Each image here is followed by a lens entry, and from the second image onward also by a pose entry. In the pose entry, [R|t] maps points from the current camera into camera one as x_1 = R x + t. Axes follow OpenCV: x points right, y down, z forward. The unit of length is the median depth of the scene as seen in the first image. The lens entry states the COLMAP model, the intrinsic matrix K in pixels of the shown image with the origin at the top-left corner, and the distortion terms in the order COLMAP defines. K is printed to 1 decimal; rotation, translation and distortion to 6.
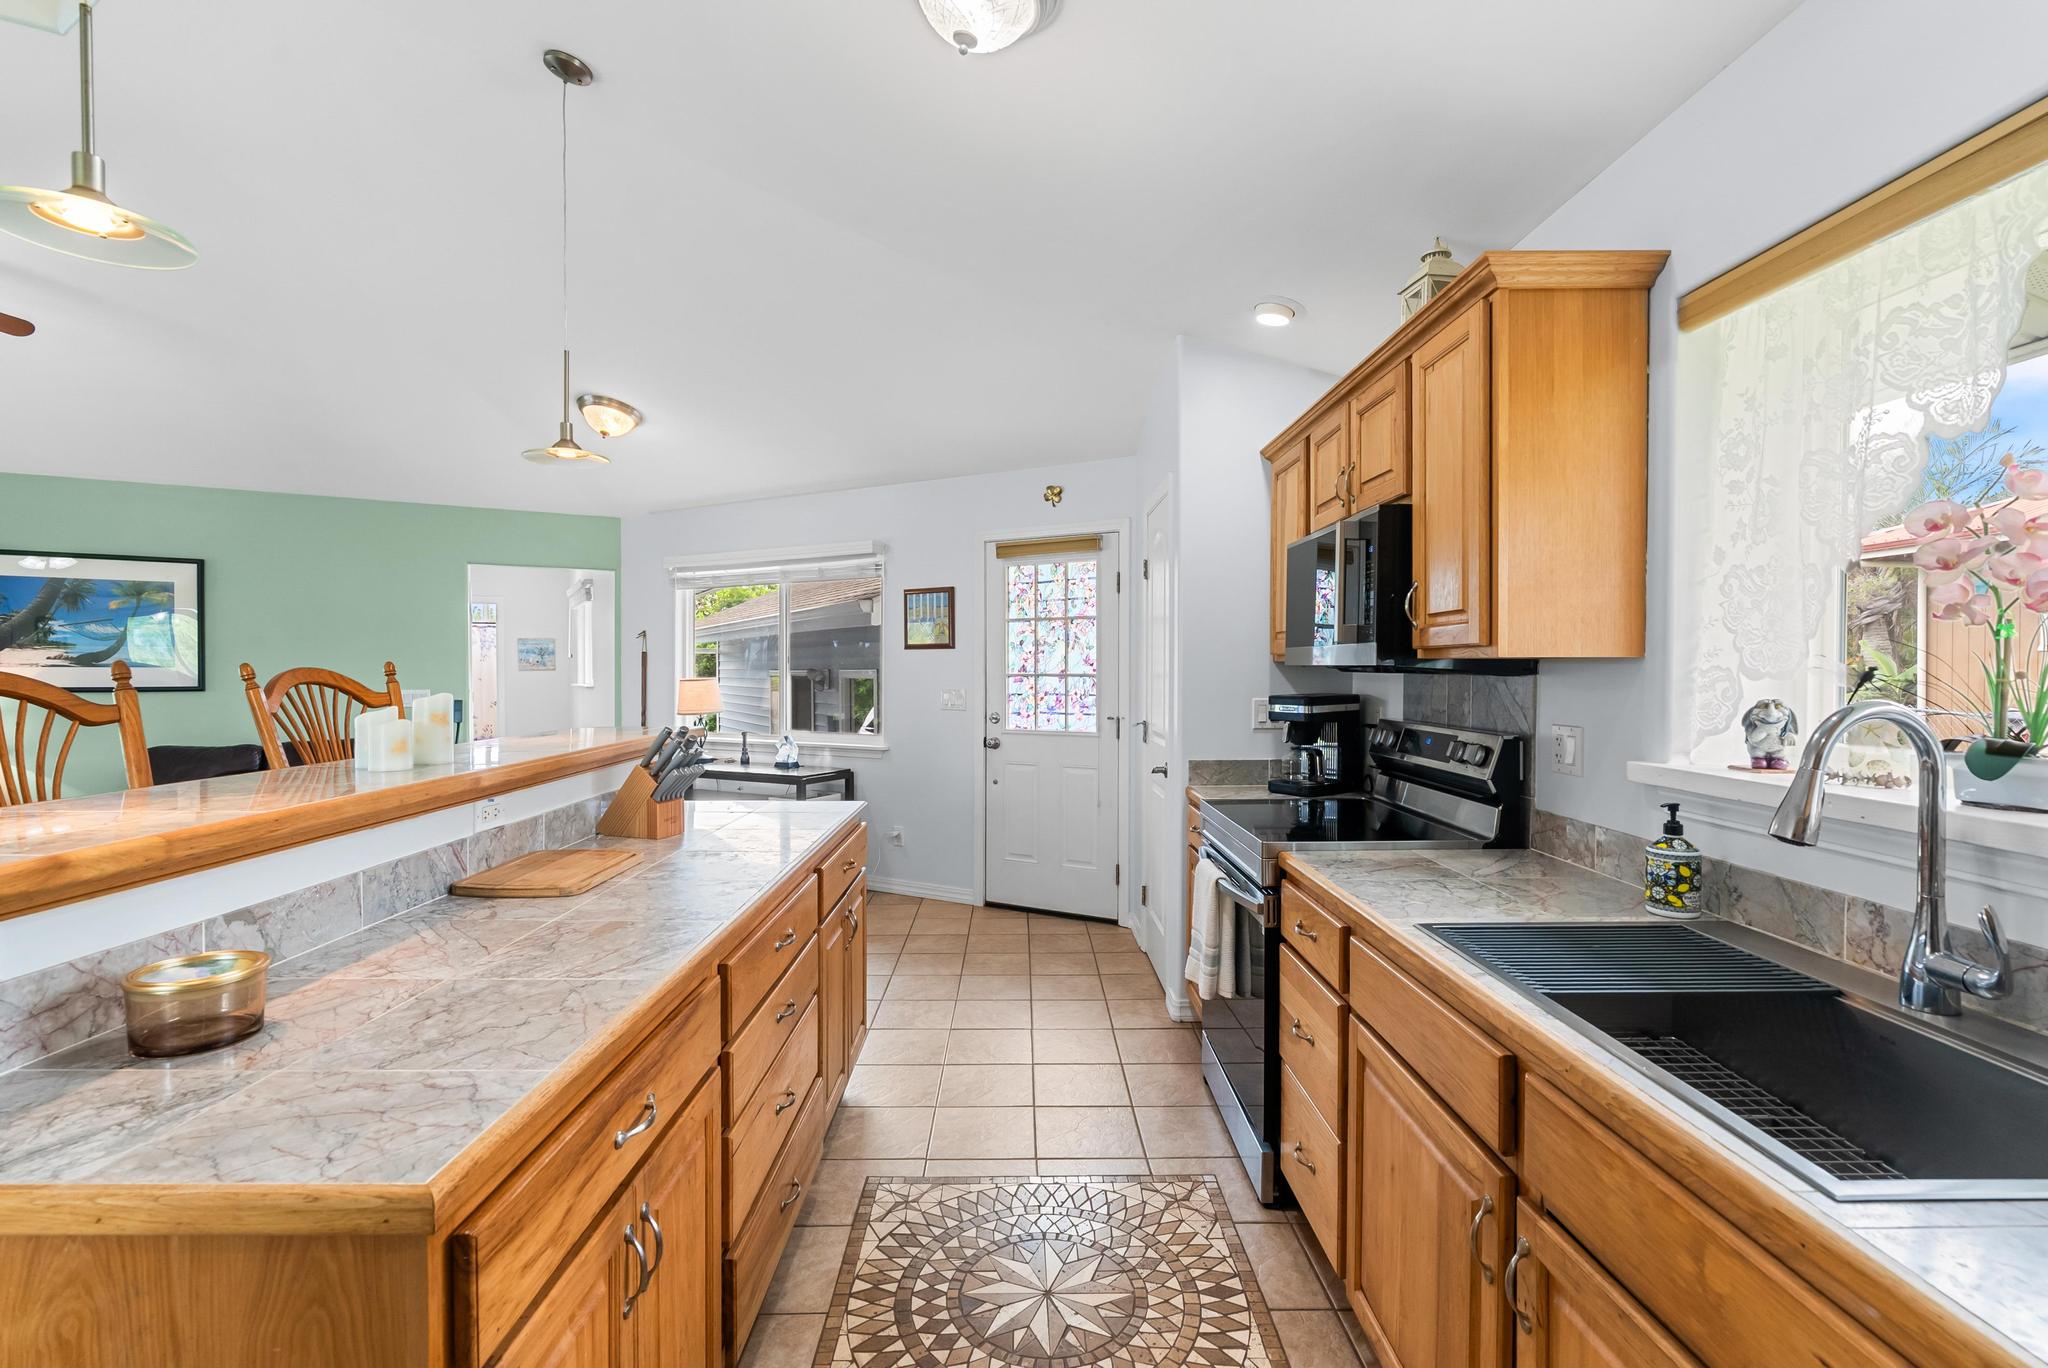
lens RADIAL K [[933.5, 0, 1024.0], [0, 933.5, 684.0], [0, 0, 1]] dist [-0.001285, 0.000332]
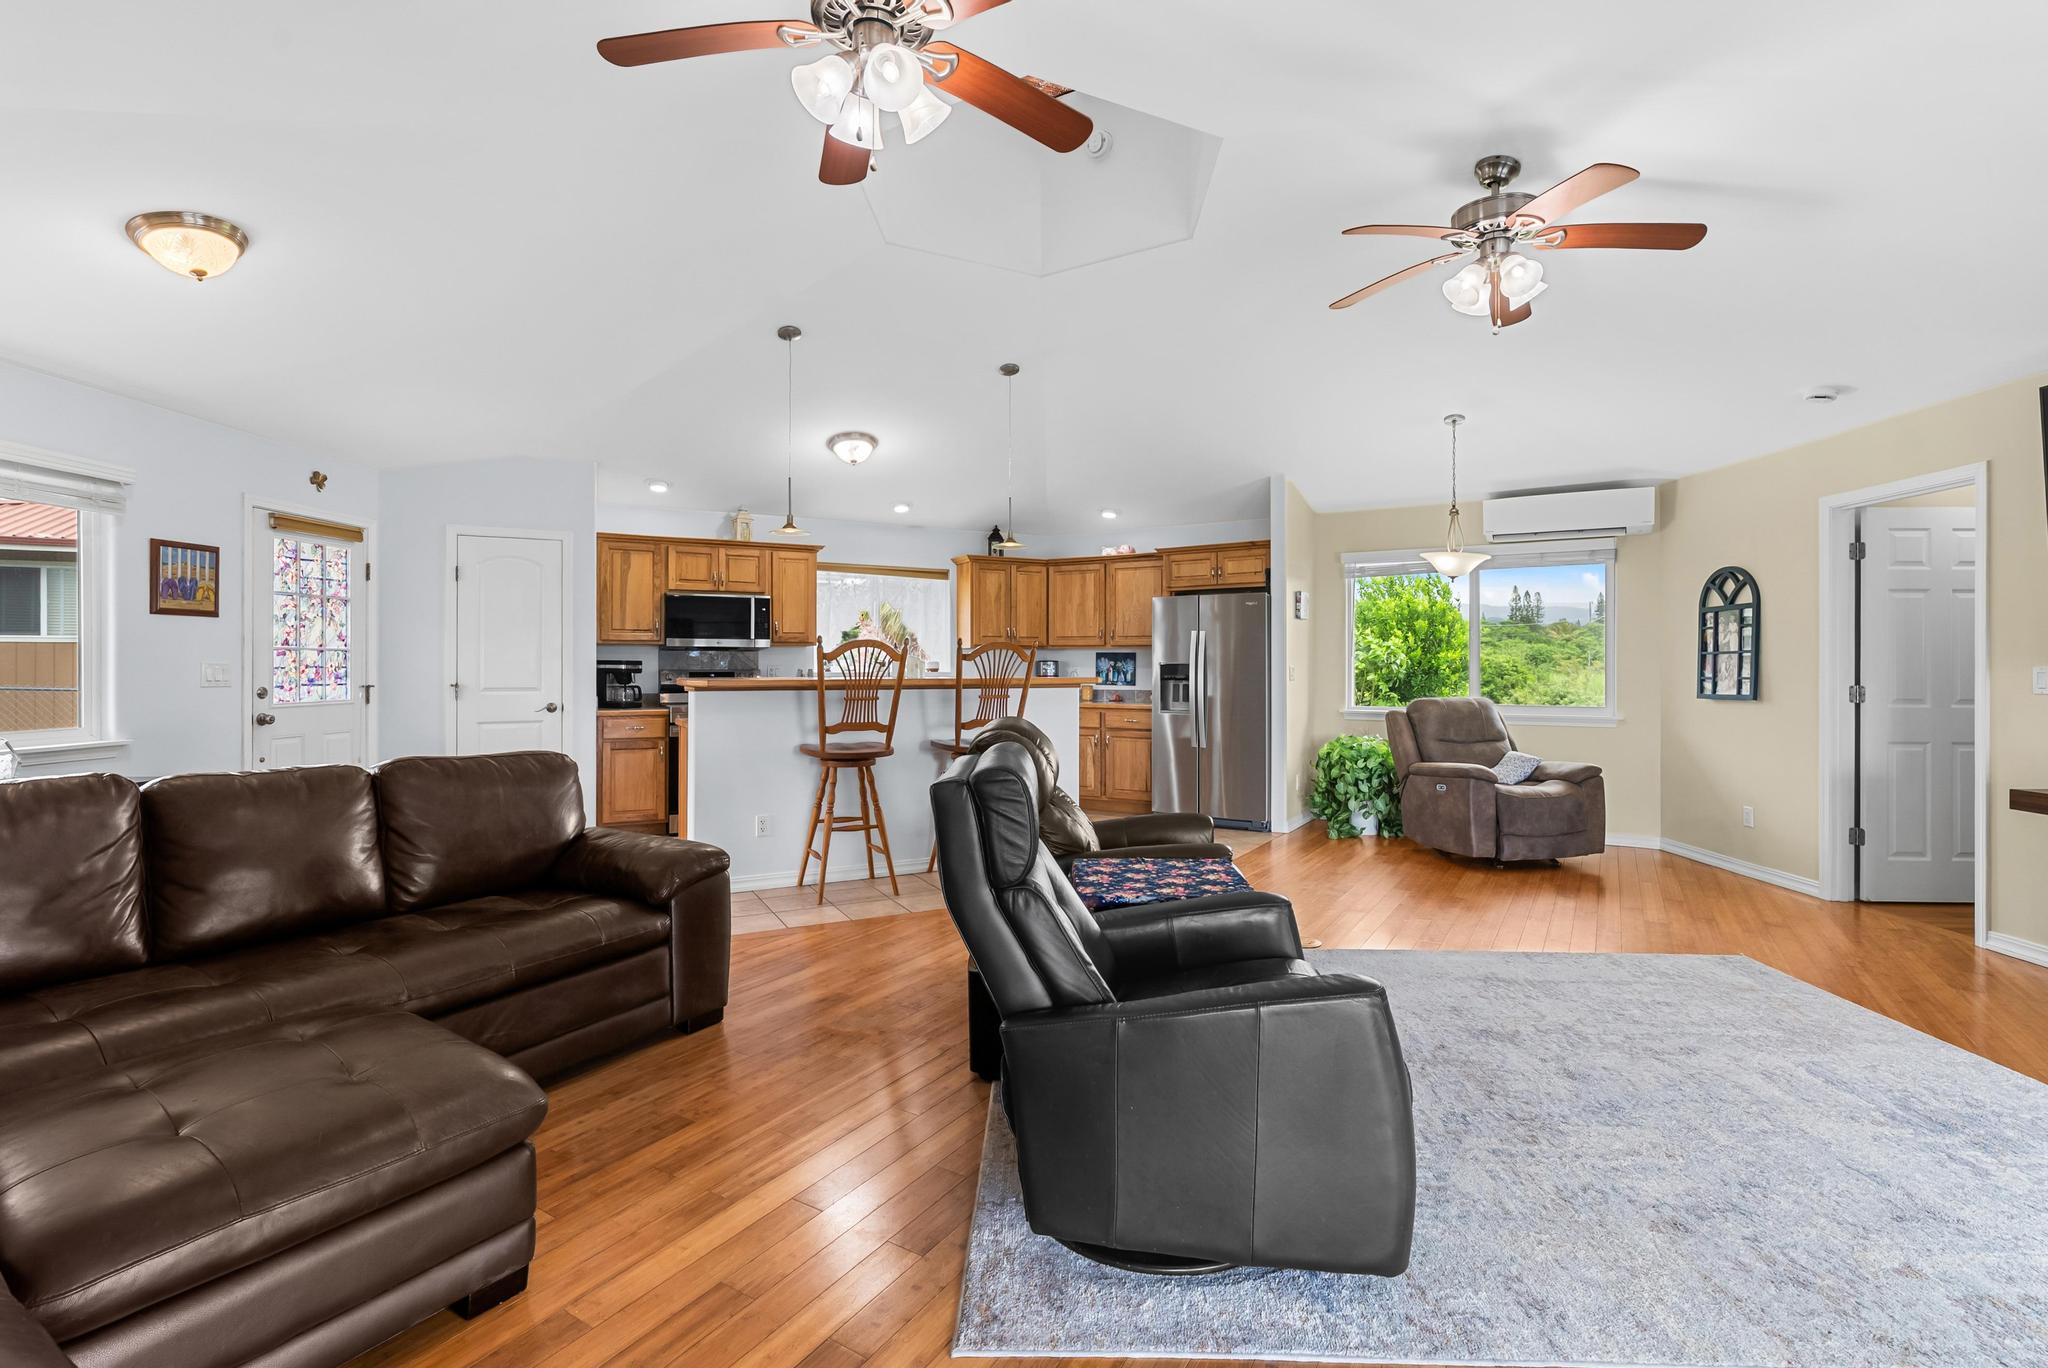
lens RADIAL K [[935.4, 0, 1018.4], [0, 935.4, 666.5], [0, 0, 1]] dist [-0.009983, 0.000034]
pose [[-0.454239, -0.001791, 0.890878, -2.940793], [0.015065, 0.999840, 0.009691, 0.028193], [-0.890753, 0.017823, -0.454139, 1.769152]]
